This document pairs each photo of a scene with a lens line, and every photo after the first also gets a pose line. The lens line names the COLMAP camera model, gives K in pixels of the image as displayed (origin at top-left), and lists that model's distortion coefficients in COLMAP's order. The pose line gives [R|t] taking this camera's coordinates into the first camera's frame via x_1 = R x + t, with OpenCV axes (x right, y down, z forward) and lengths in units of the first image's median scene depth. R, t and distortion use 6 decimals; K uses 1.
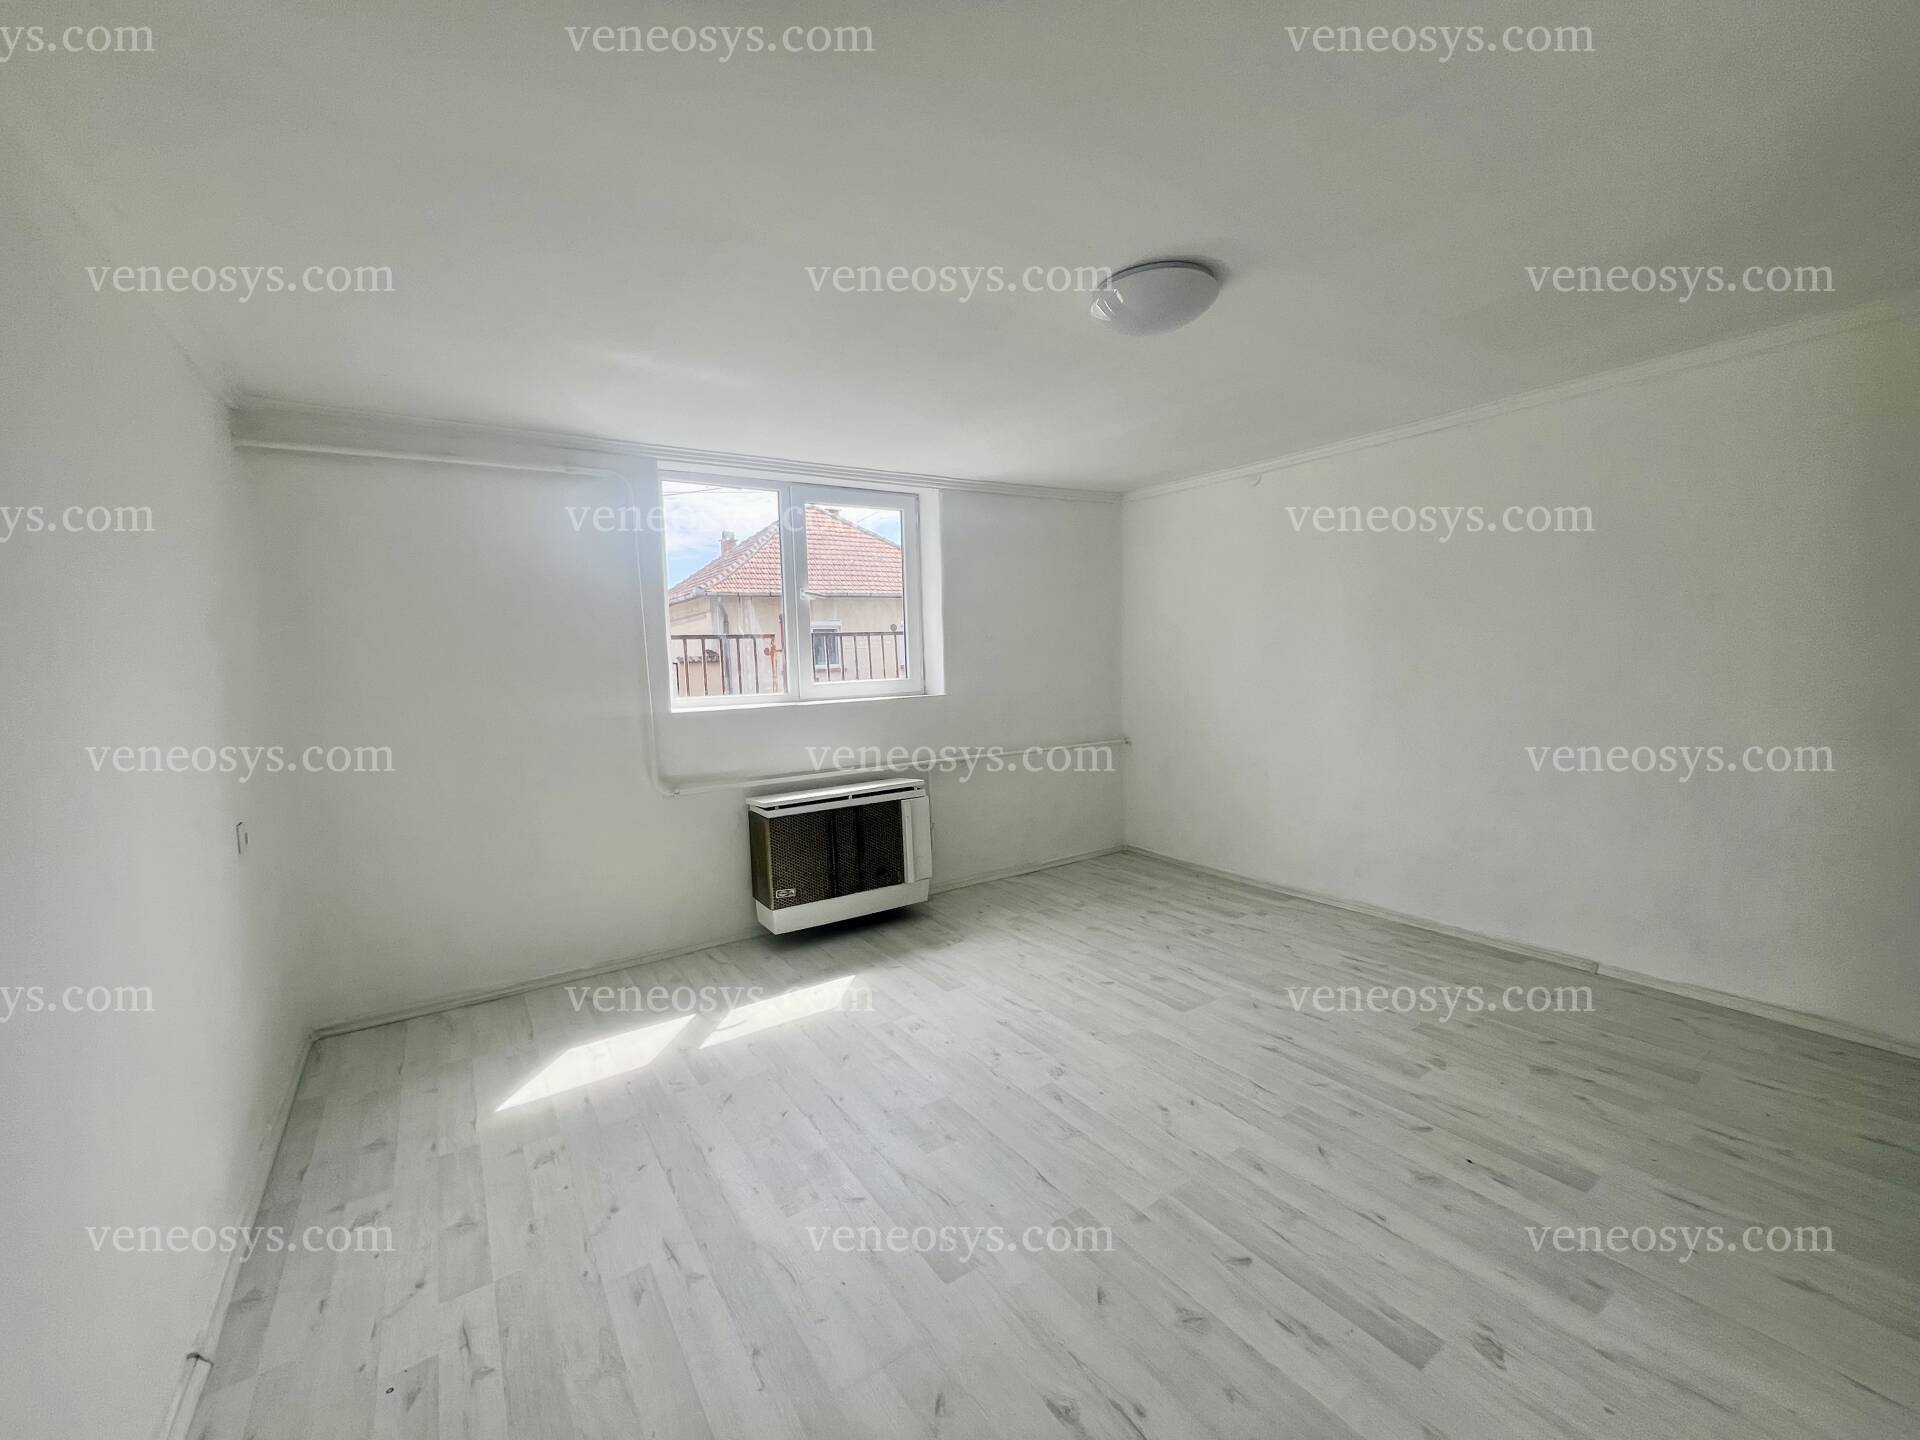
lens RADIAL K [[769.9, 0, 958.4], [0, 769.9, 723.5], [0, 0, 1]] dist [-0.003519, -0.000055]
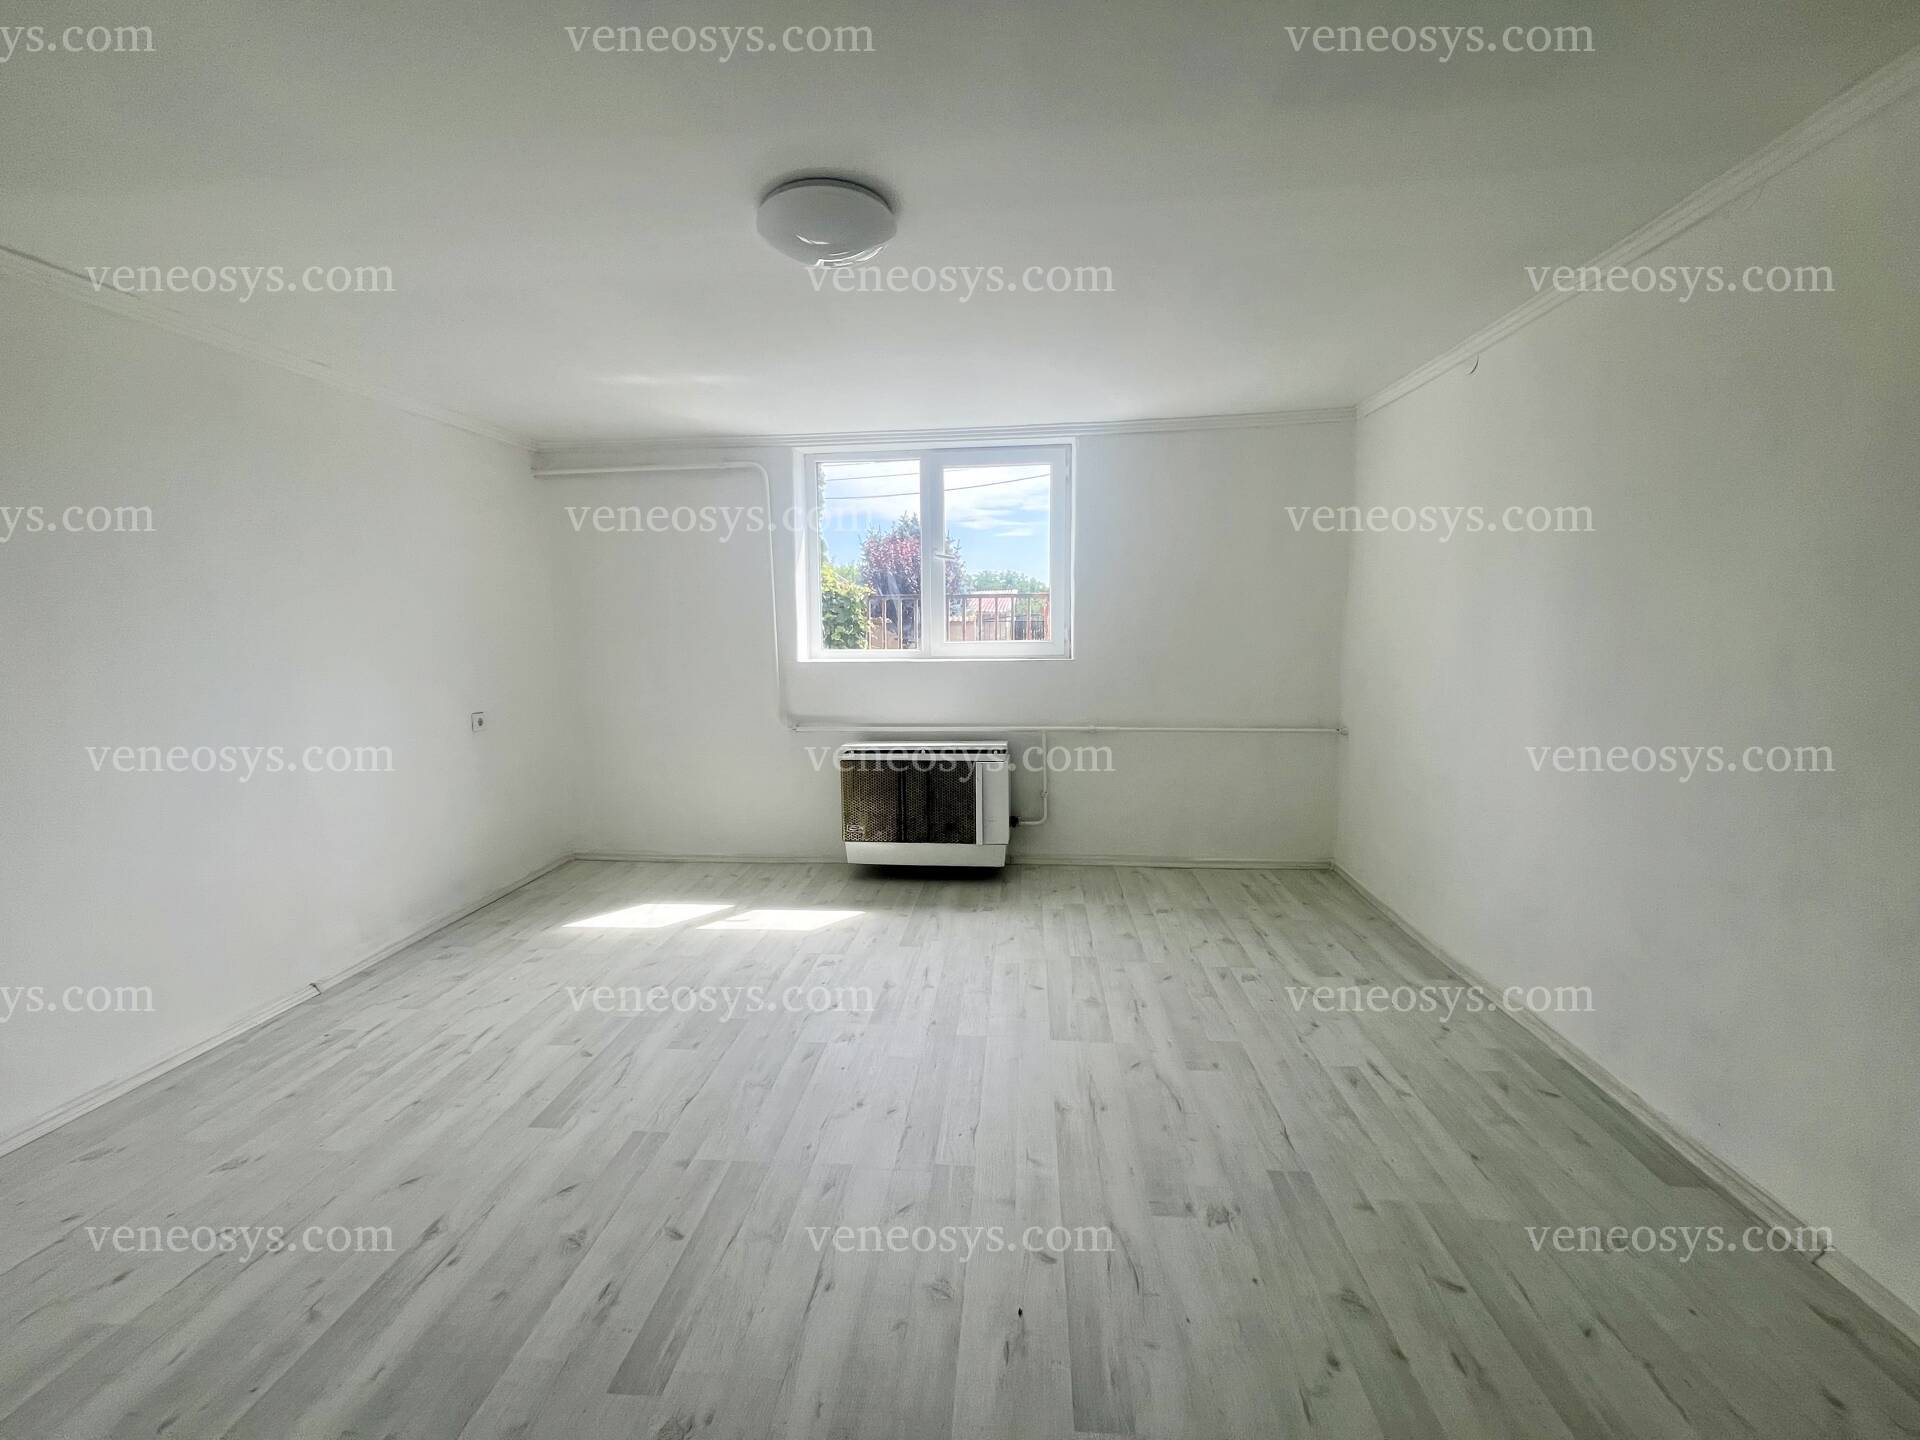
lens RADIAL K [[769.9, 0, 958.4], [0, 769.9, 723.5], [0, 0, 1]] dist [-0.003519, -0.000055]
pose [[0.782874, 0.101694, -0.613813, 0.559666], [-0.067808, 0.994621, 0.078301, -0.029062], [0.618474, -0.019678, 0.785559, 0.213178]]
